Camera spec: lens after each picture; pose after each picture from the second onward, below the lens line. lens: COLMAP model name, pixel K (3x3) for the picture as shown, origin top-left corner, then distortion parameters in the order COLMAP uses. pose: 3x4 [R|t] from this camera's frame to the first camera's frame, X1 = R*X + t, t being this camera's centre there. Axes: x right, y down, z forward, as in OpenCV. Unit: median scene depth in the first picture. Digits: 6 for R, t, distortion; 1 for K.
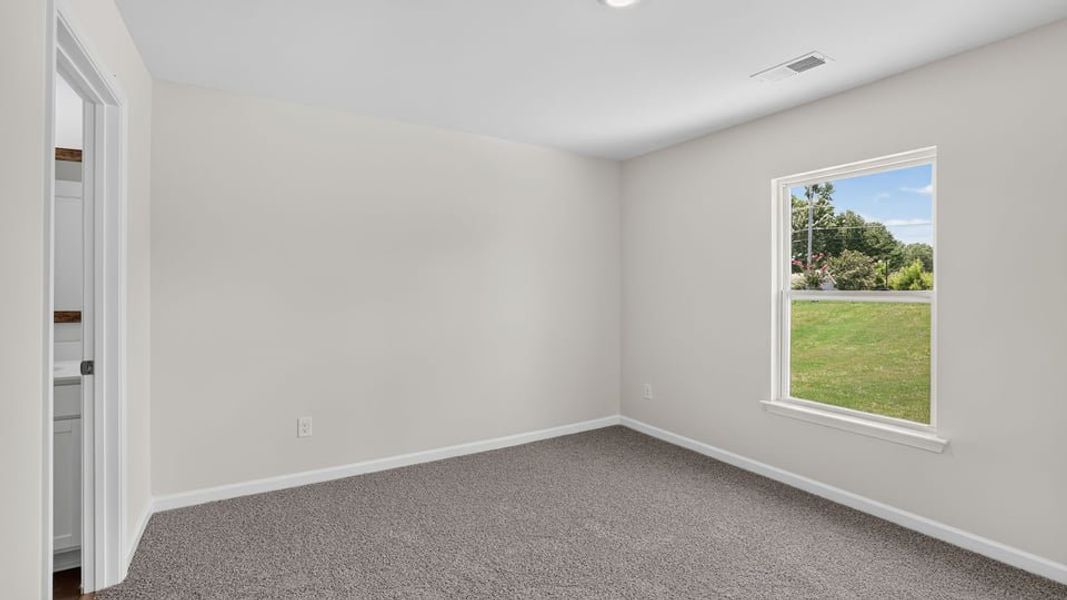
lens RADIAL K [[467.1, 0, 528.4], [0, 467.1, 294.6], [0, 0, 1]] dist [-0.029470, 0.000645]
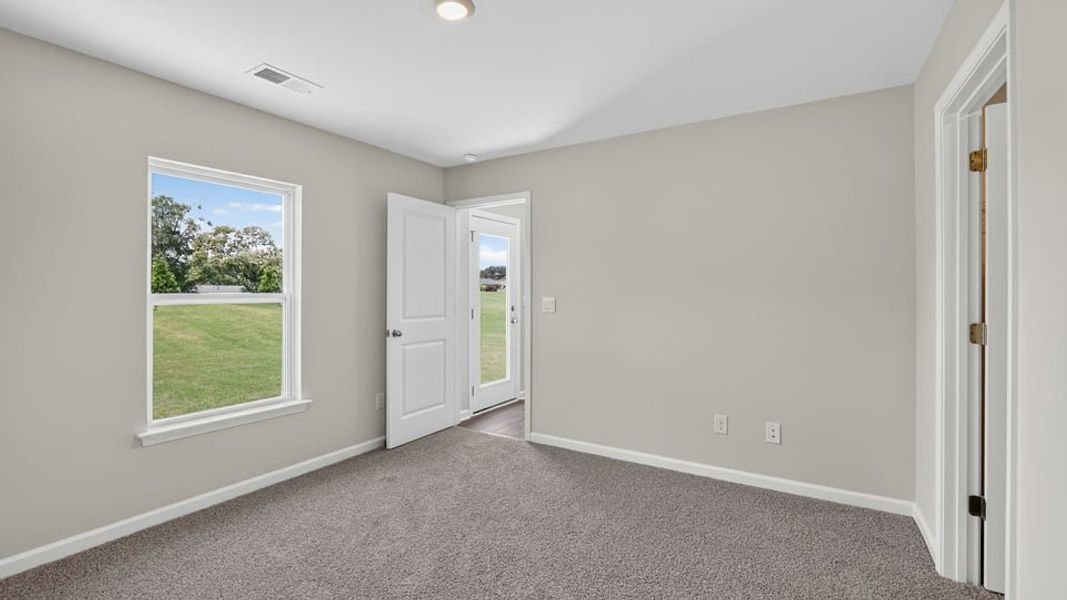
lens RADIAL K [[467.1, 0, 528.4], [0, 467.1, 294.6], [0, 0, 1]] dist [-0.029470, 0.000645]
pose [[-0.467820, -0.014097, 0.883711, -0.592352], [0.004236, 0.999826, 0.018191, -0.022698], [-0.883814, 0.012253, -0.467679, 0.973598]]
